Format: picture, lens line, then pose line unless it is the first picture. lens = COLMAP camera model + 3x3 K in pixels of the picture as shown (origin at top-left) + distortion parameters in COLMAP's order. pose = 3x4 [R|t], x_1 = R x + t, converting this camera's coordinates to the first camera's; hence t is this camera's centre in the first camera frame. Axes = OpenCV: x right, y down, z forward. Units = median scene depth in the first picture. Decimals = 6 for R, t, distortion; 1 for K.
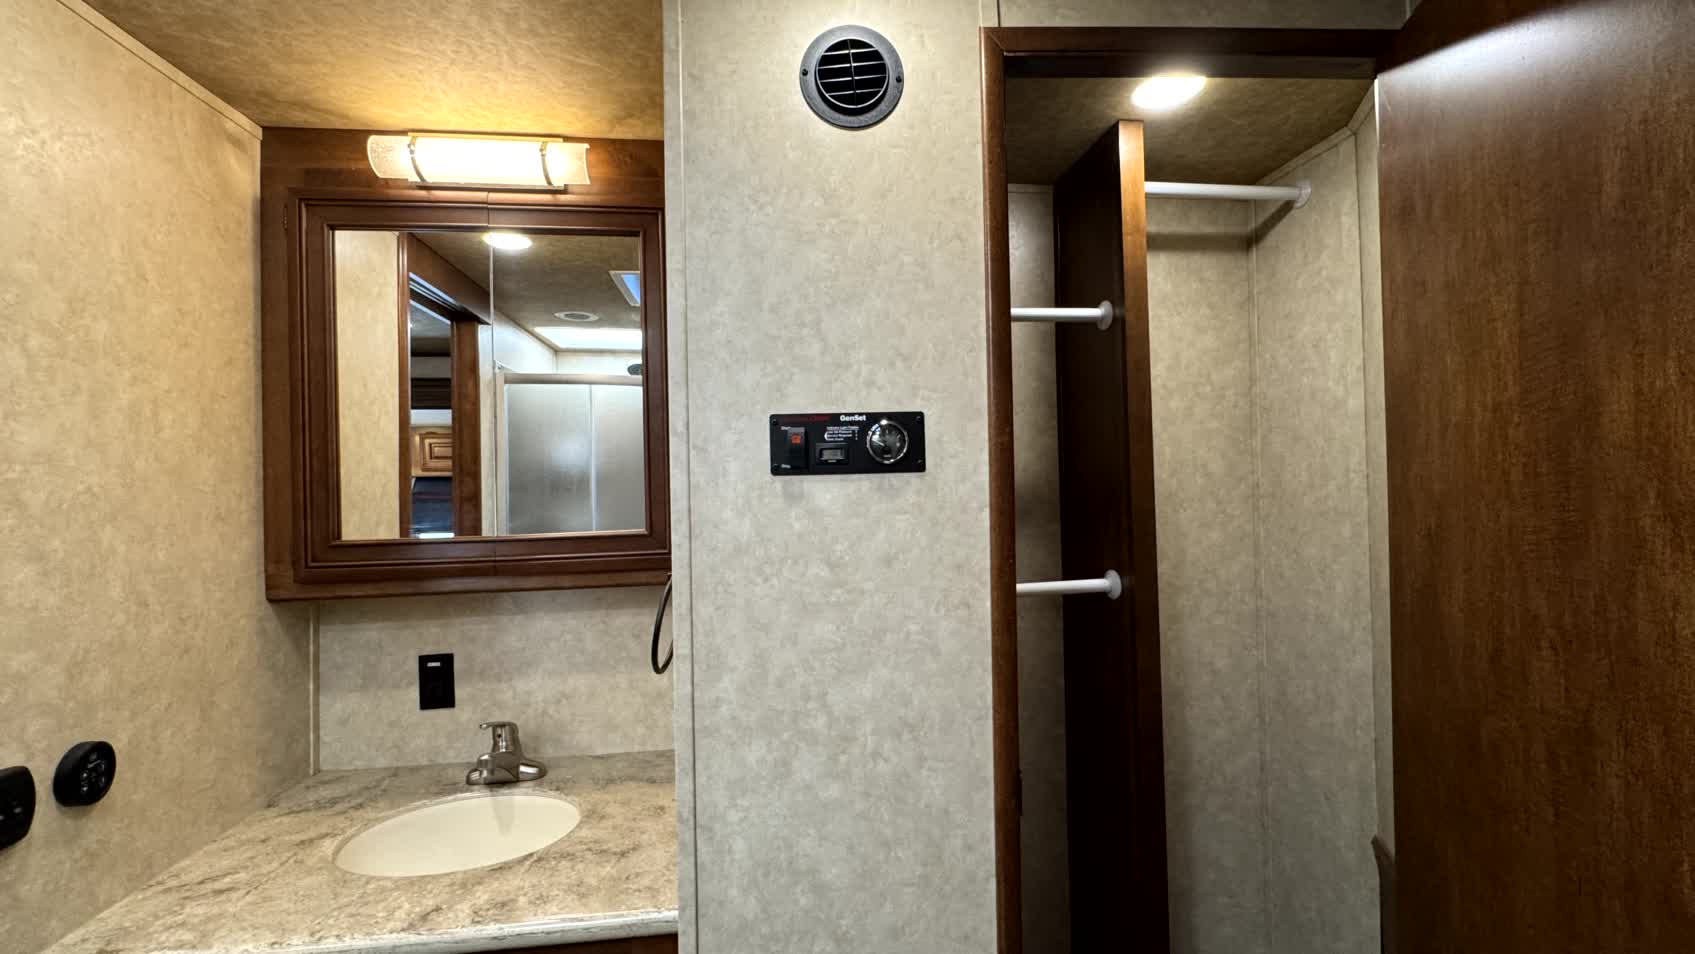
lens RADIAL K [[673.1, 0, 844.9], [0, 673.1, 477.6], [0, 0, 1]] dist [-0.002520, -0.000092]
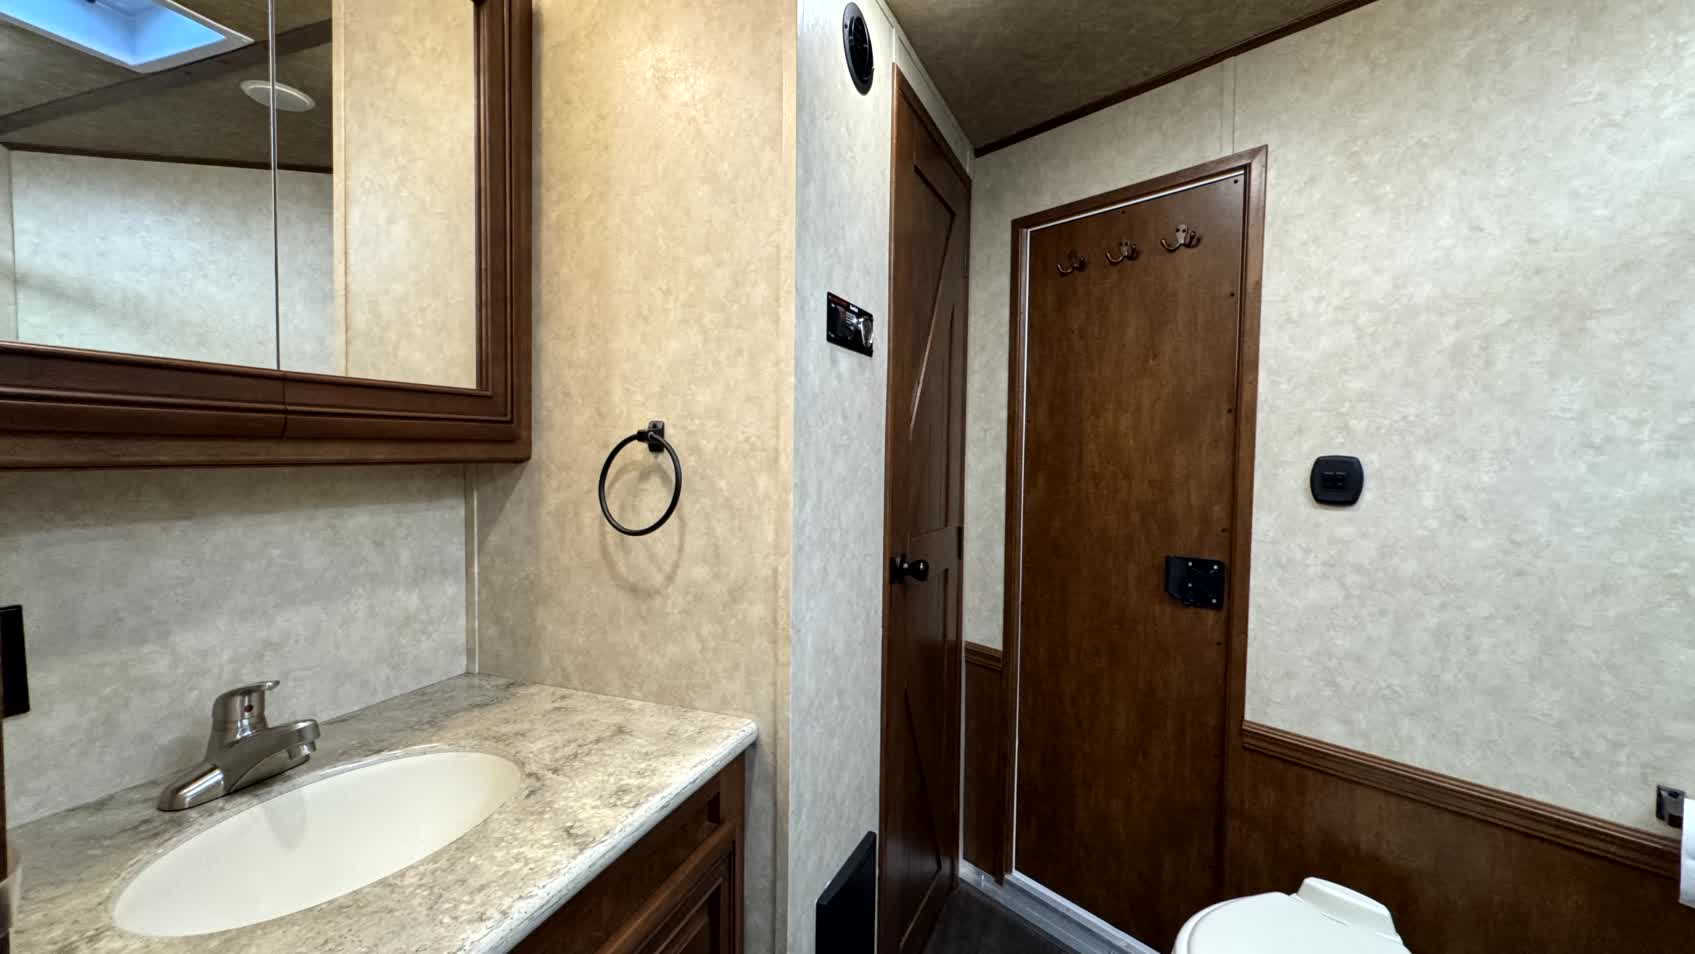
lens RADIAL K [[673.1, 0, 844.9], [0, 673.1, 477.6], [0, 0, 1]] dist [-0.002520, -0.000092]
pose [[0.446886, -0.005163, 0.894576, -0.803456], [-0.036337, 0.999053, 0.023918, 0.144970], [-0.893852, -0.043195, 0.446276, 0.268511]]
